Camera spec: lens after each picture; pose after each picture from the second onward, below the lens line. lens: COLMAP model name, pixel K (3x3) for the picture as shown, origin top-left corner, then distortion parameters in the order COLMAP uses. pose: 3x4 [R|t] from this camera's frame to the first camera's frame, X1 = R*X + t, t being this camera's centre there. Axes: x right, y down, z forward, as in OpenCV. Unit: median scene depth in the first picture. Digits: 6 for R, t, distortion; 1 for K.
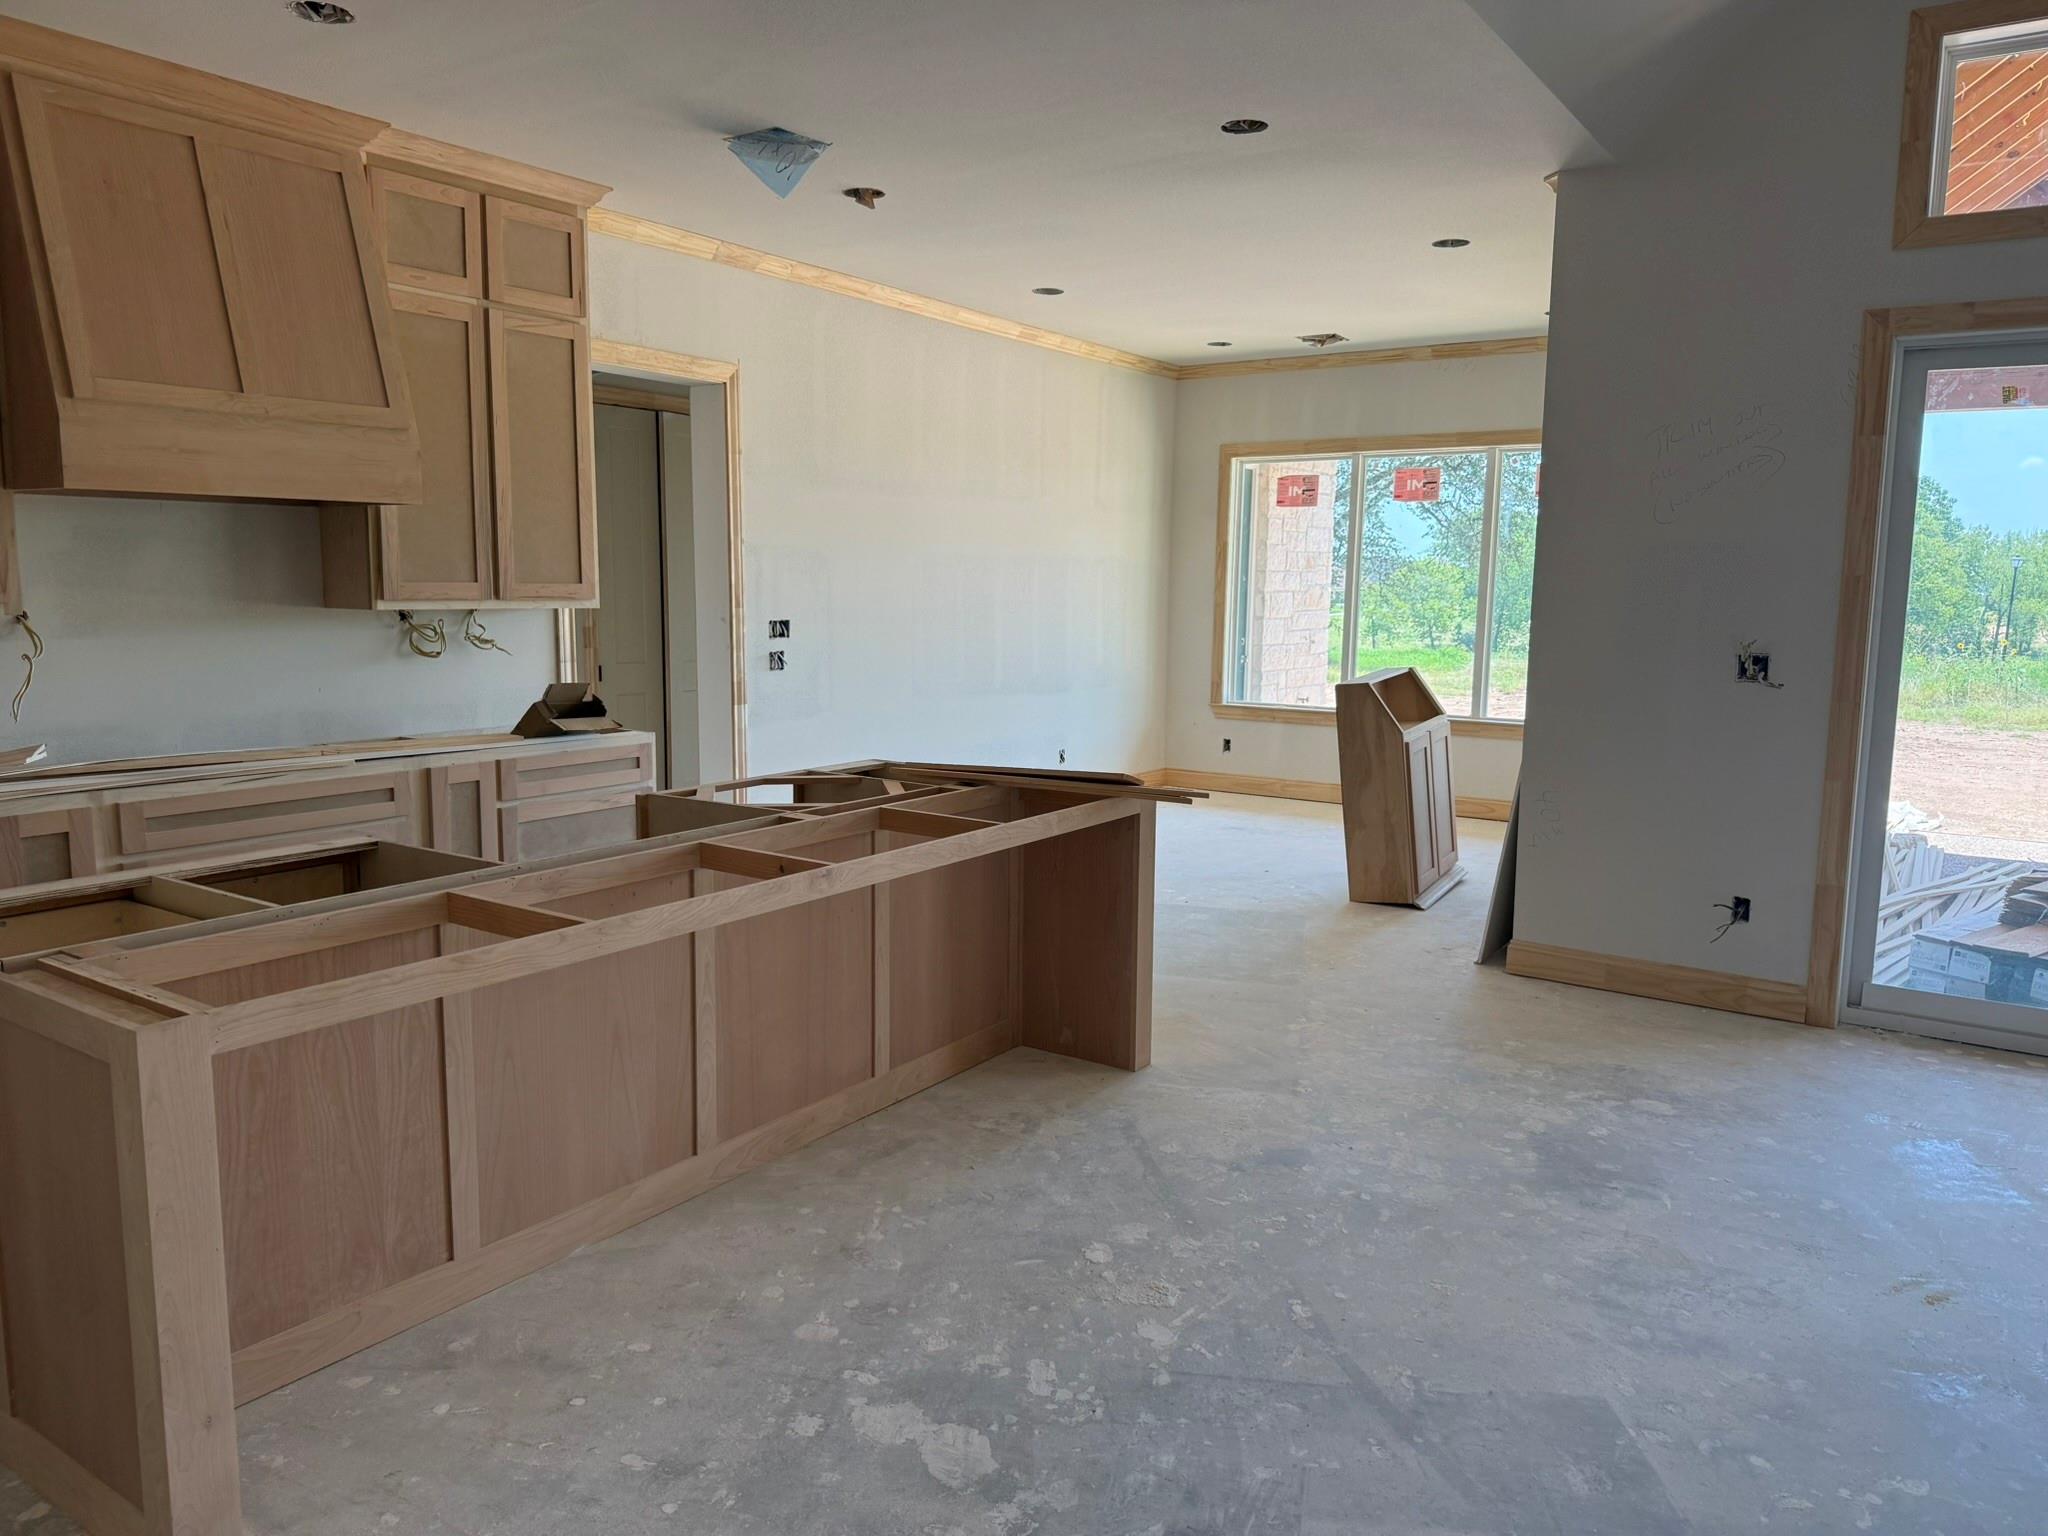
lens RADIAL K [[1442.4, 0, 1018.1], [0, 1442.4, 760.7], [0, 0, 1]] dist [0.055501, -0.072575]
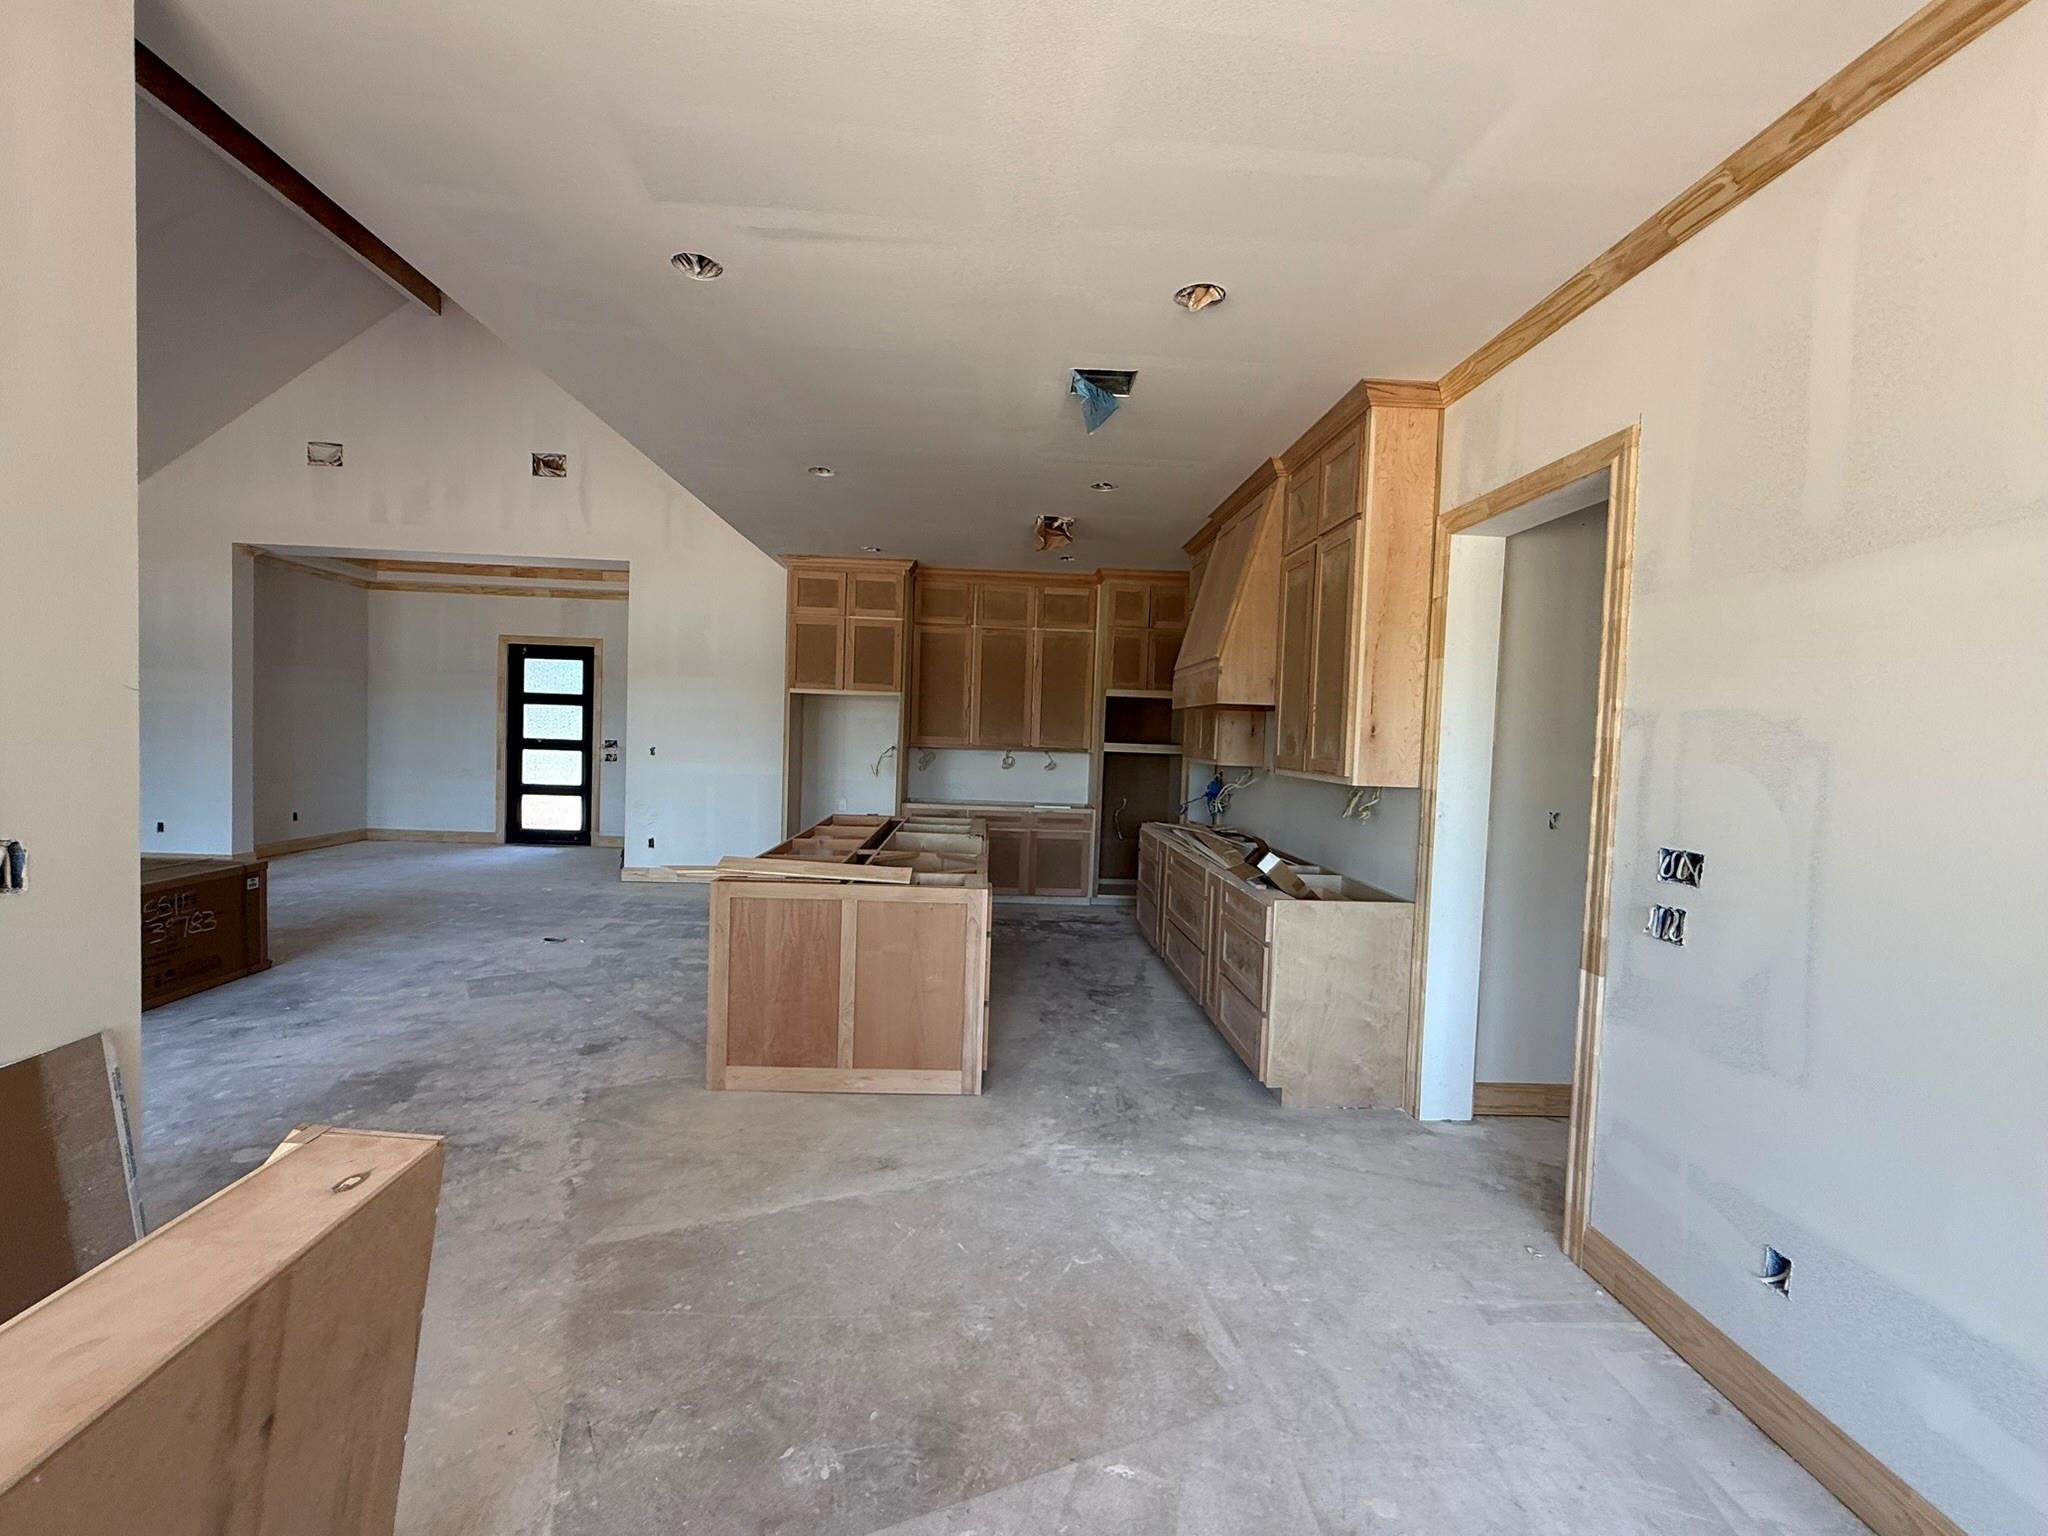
lens RADIAL K [[864.5, 0, 1019.0], [0, 864.5, 762.4], [0, 0, 1]] dist [-0.001887, -0.000005]
pose [[-0.798089, -0.018046, -0.602269, 0.372058], [-0.121231, 0.983920, 0.131166, -0.240964], [0.590218, 0.177696, -0.787443, 1.874454]]
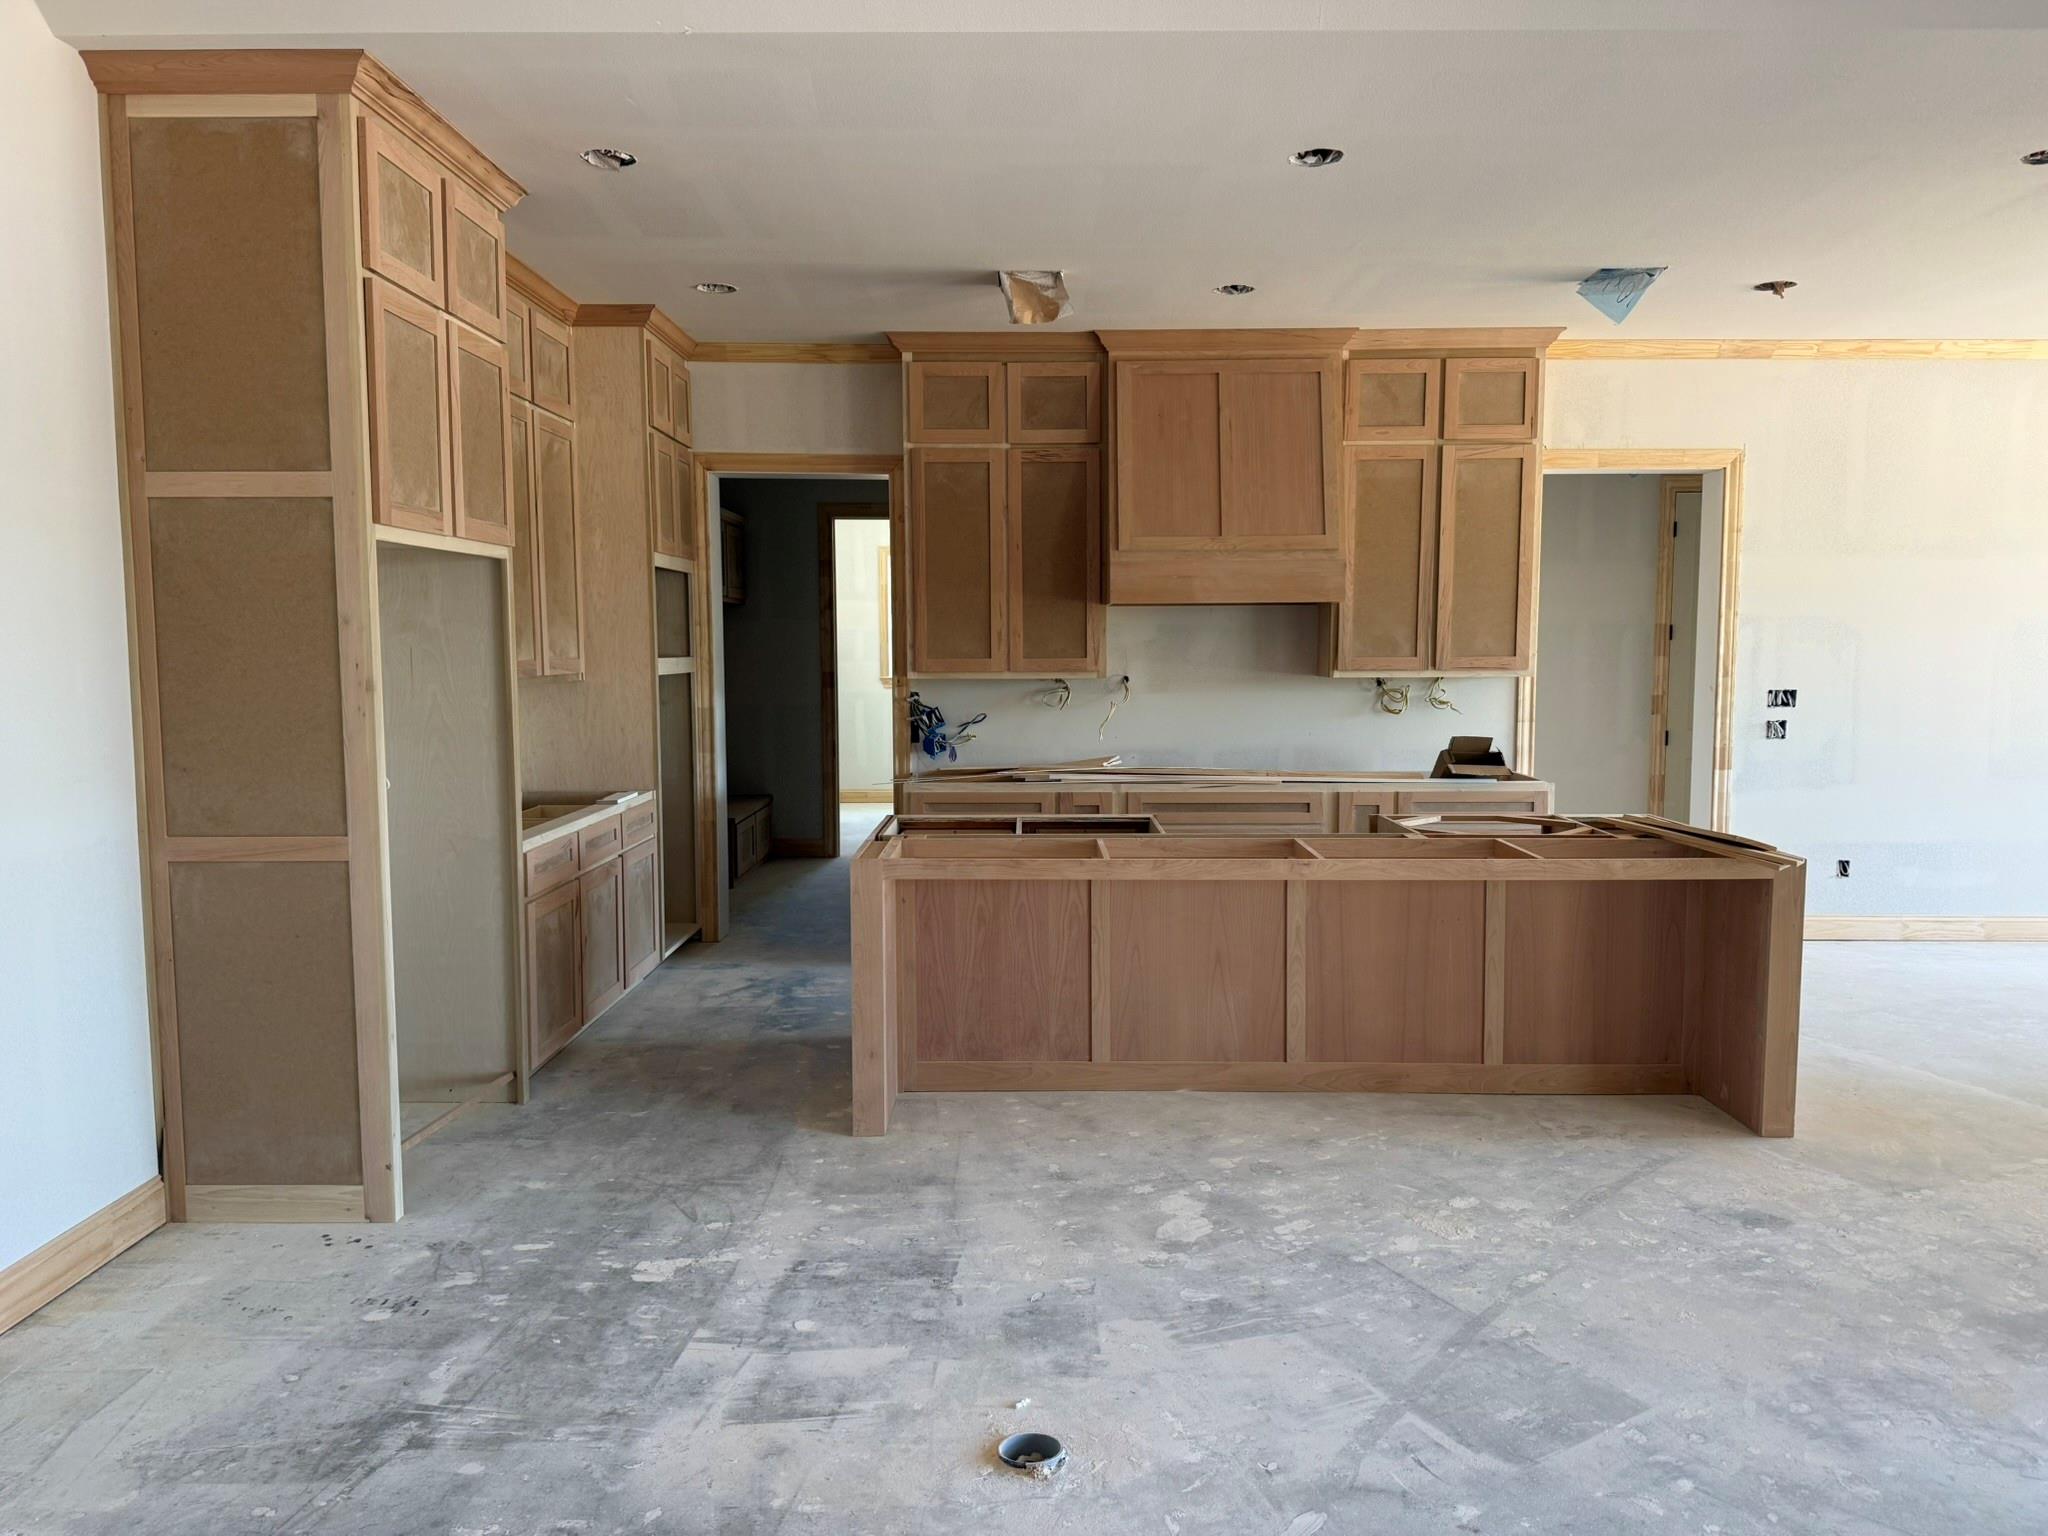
lens RADIAL K [[1442.4, 0, 1015.6], [0, 1442.4, 767.3], [0, 0, 1]] dist [0.055501, -0.072575]
pose [[0.557504, 0.058980, -0.828077, 0.653609], [-0.095693, 0.995390, 0.006471, 0.002416], [0.824641, 0.075634, 0.560578, -0.019179]]
